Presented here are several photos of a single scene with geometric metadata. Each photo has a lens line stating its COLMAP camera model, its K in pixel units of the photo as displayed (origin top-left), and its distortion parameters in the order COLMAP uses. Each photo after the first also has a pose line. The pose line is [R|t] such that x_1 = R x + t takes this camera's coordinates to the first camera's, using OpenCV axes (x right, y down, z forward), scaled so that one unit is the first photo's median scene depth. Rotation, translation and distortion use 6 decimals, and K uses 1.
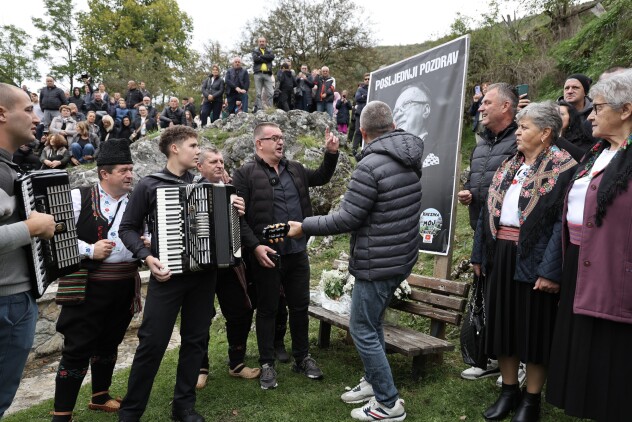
lens RADIAL K [[438.1, 0, 316.8], [0, 438.1, 207.7], [0, 0, 1]] dist [-0.000142, 0.008339]
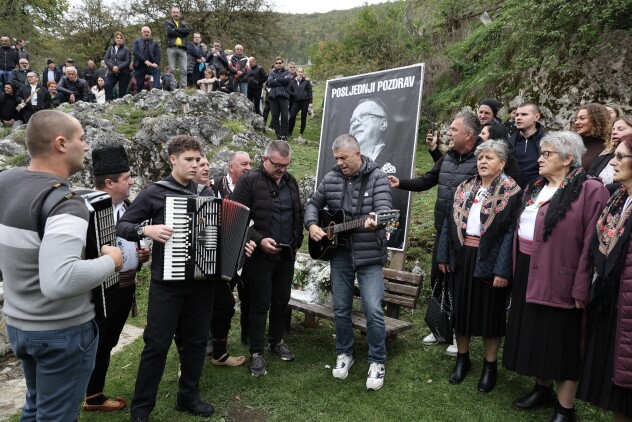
lens RADIAL K [[452.0, 0, 315.9], [0, 452.0, 209.8], [0, 0, 1]] dist [0.005201, -0.006485]
pose [[0.963185, -0.002726, 0.268825, -0.212766], [-0.016856, 0.997369, 0.070507, -0.069302], [-0.268310, -0.072443, 0.960605, -0.094337]]
